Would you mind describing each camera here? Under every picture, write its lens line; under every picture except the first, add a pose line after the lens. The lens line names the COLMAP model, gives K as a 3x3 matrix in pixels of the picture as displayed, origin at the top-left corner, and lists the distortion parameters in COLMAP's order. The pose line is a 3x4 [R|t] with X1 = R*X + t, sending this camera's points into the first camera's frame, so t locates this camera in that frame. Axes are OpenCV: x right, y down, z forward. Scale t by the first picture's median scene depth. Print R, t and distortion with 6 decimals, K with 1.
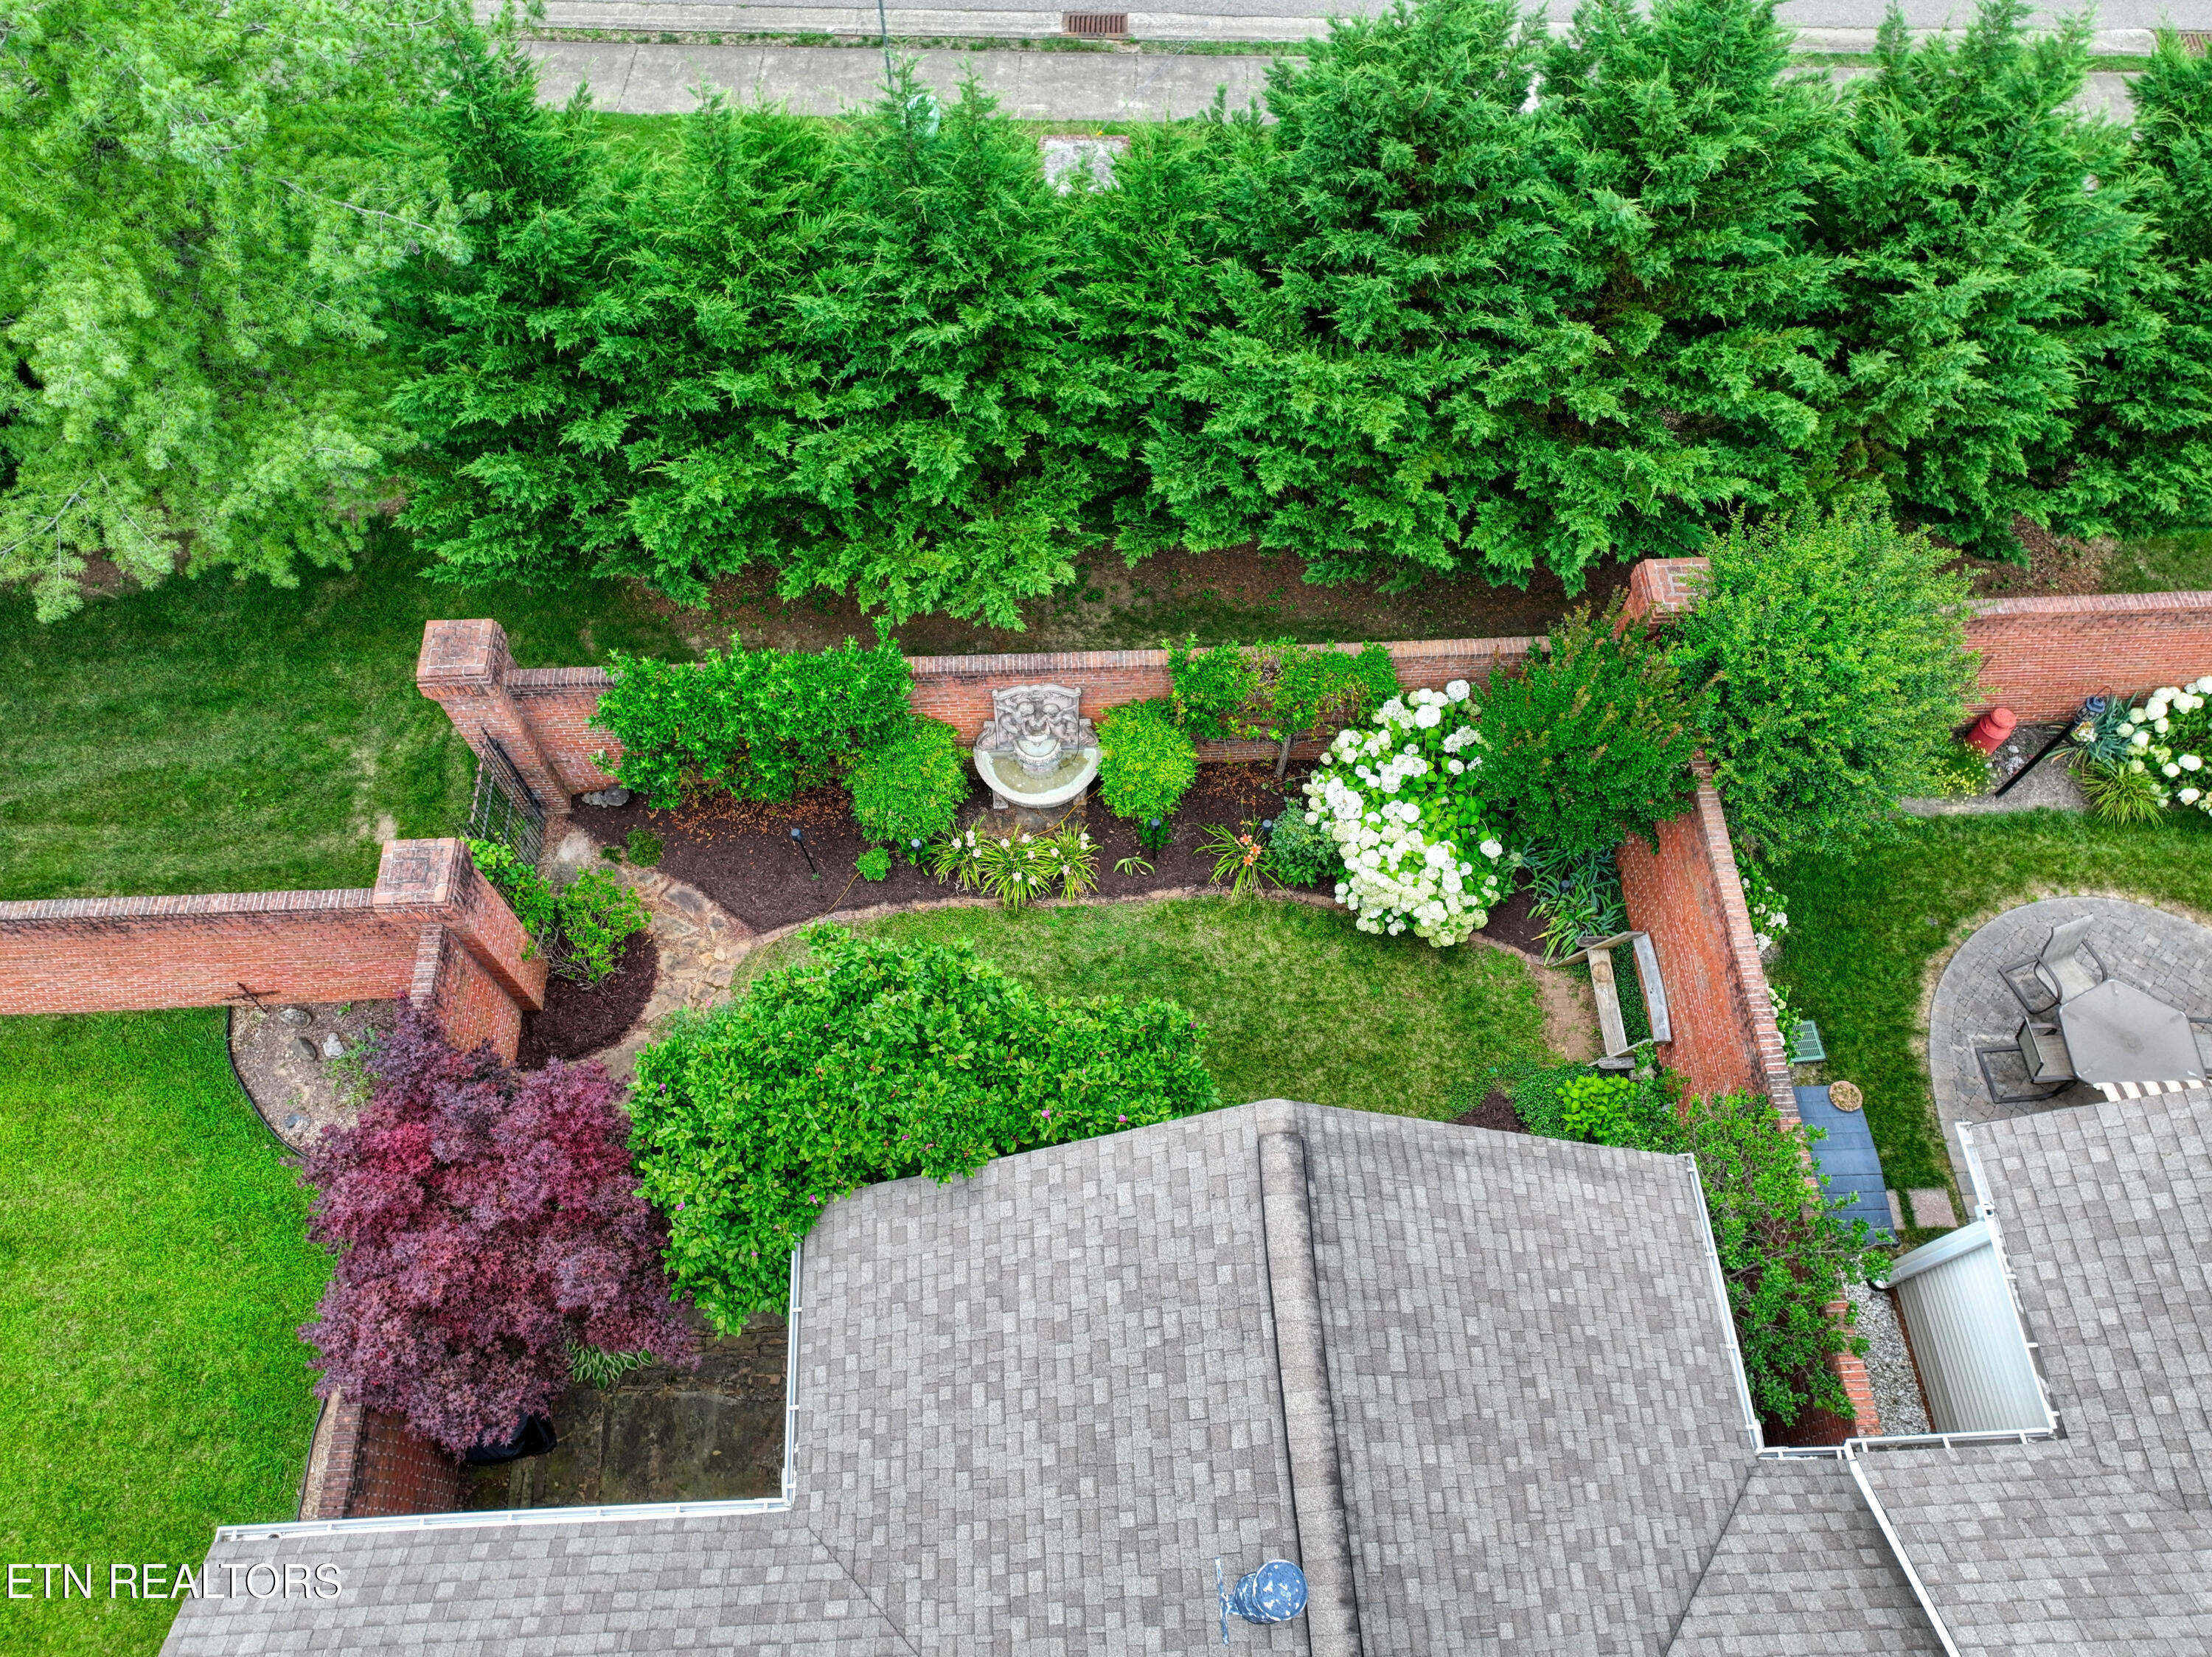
lens RADIAL K [[1567.8, 0, 1106.0], [0, 1567.8, 828.5], [0, 0, 1]] dist [0.003416, 0.001235]
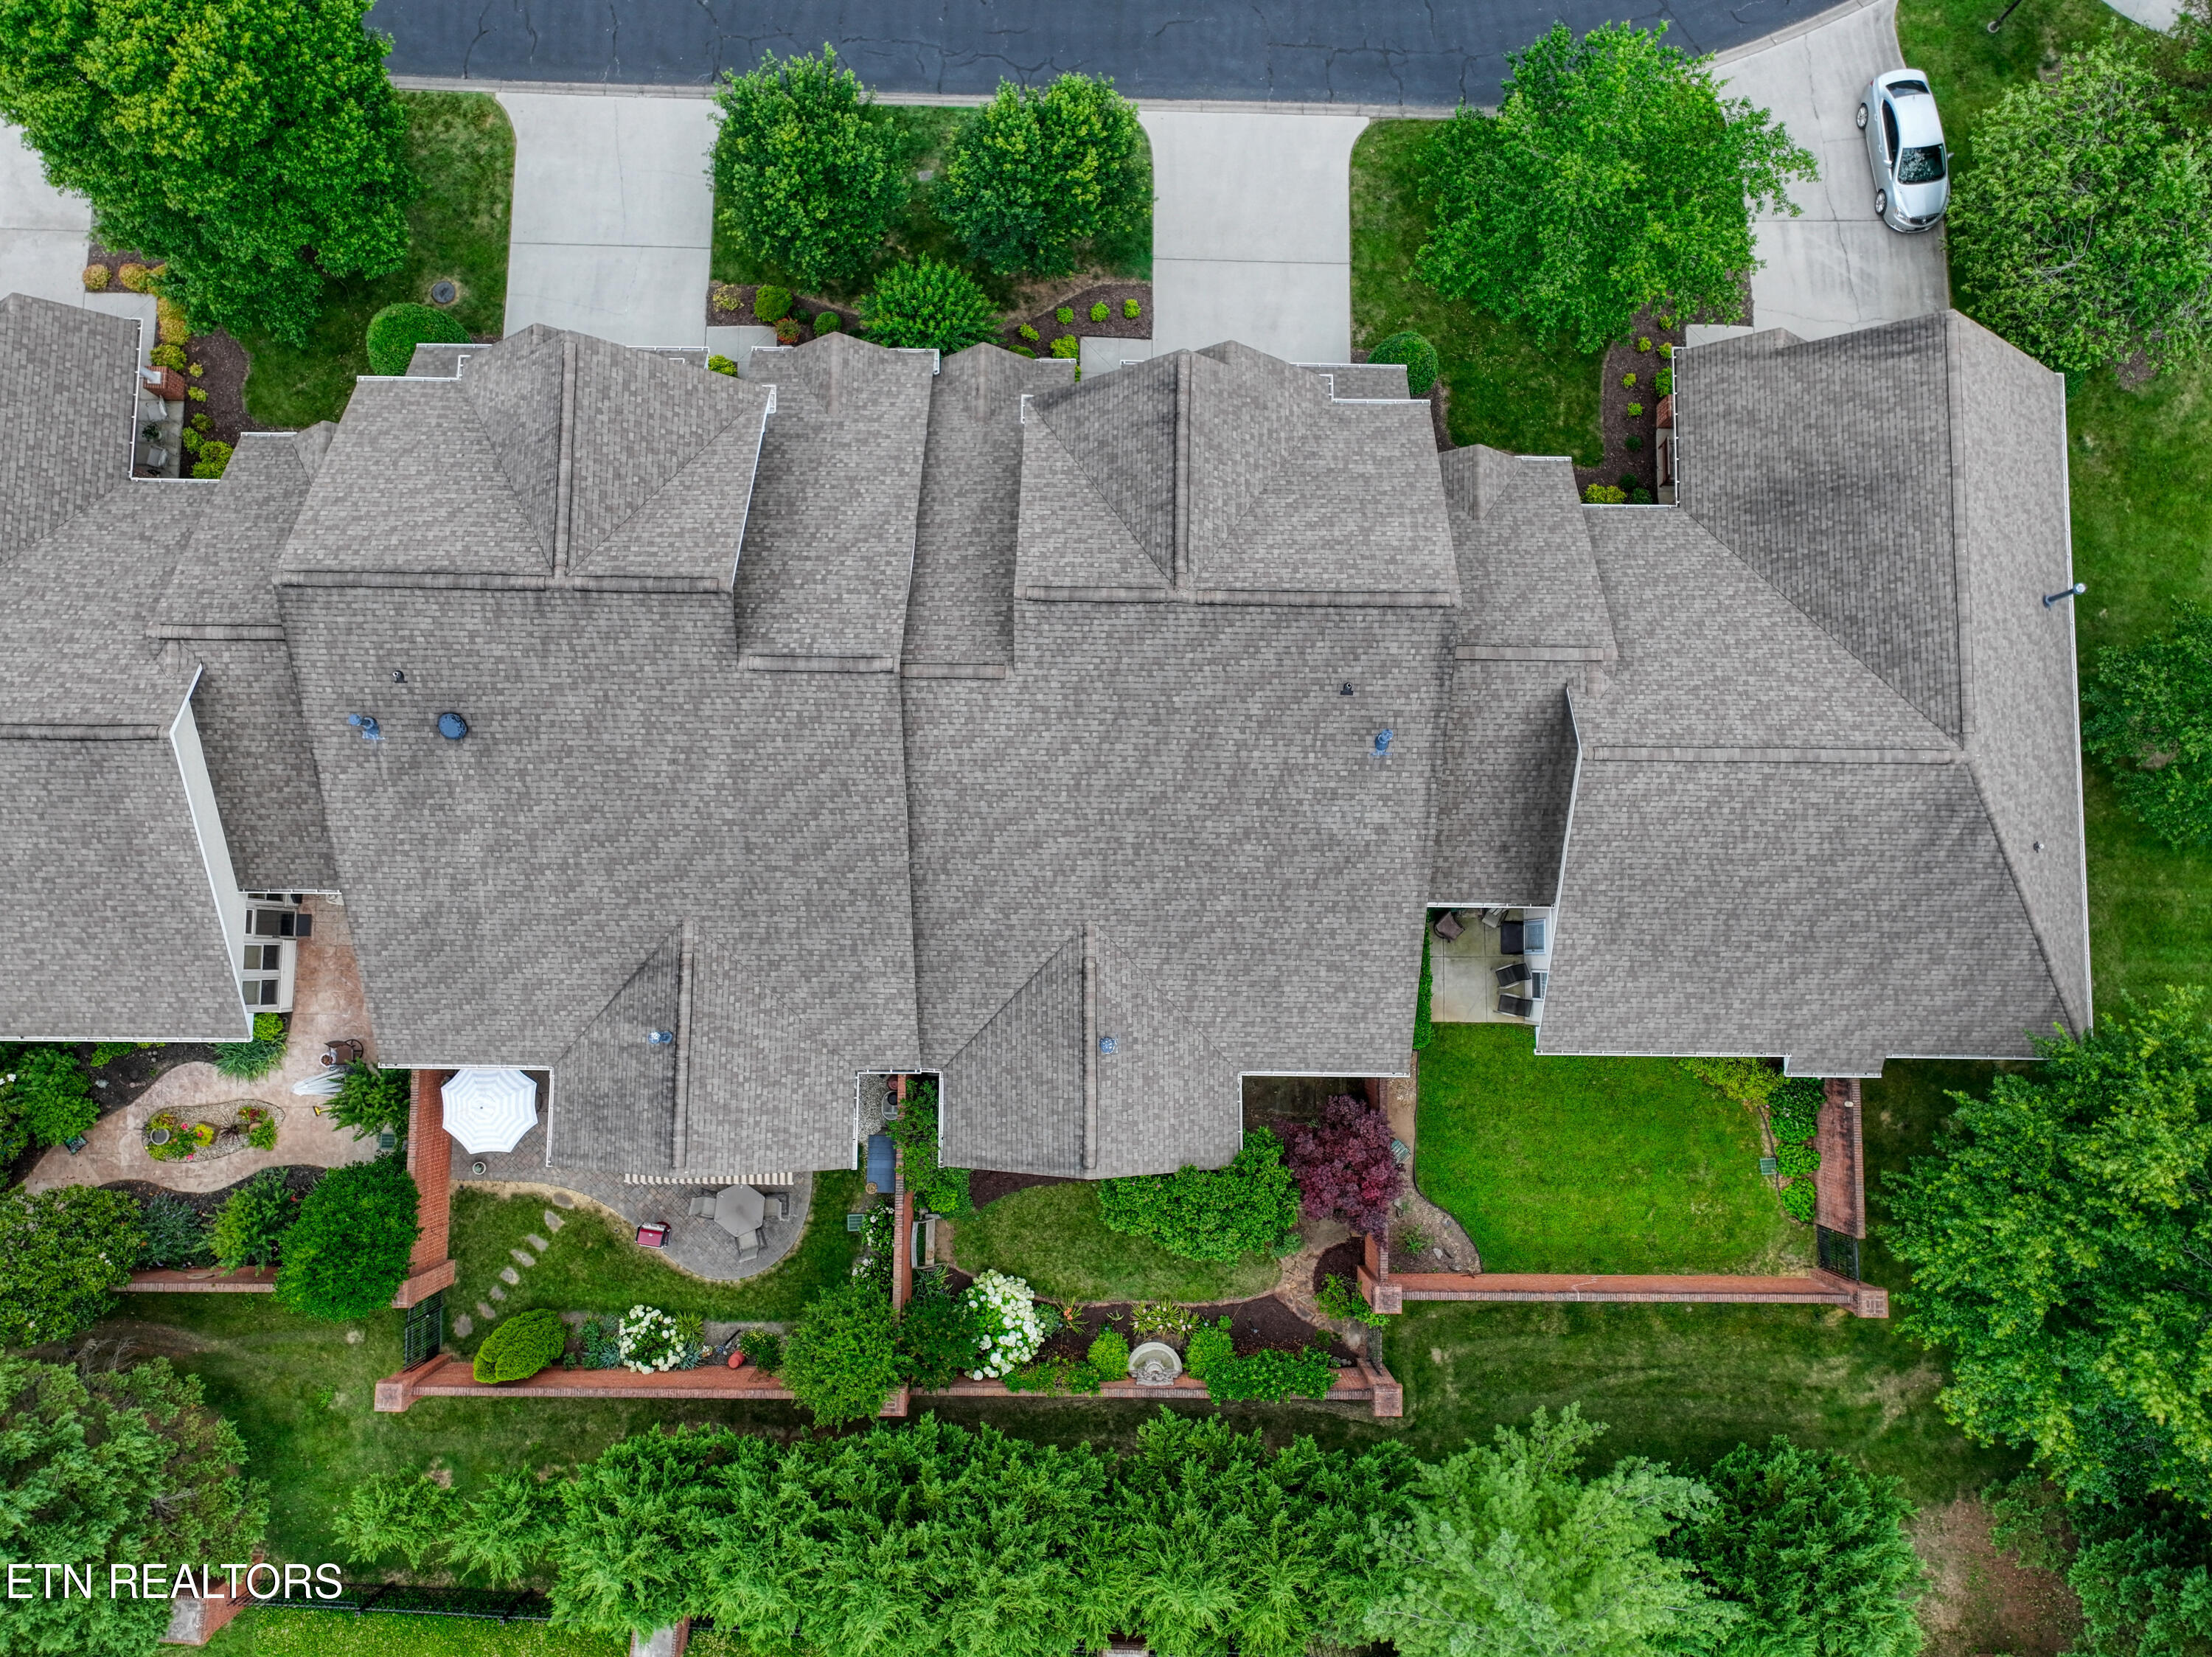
lens RADIAL K [[1567.8, 0, 1106.0], [0, 1567.8, 828.5], [0, 0, 1]] dist [0.003416, 0.001235]
pose [[-0.998379, -0.056903, 0.000905, 0.075858], [0.048901, -0.849640, 0.525091, -0.626315], [-0.029110, 0.524285, 0.851045, -1.477182]]
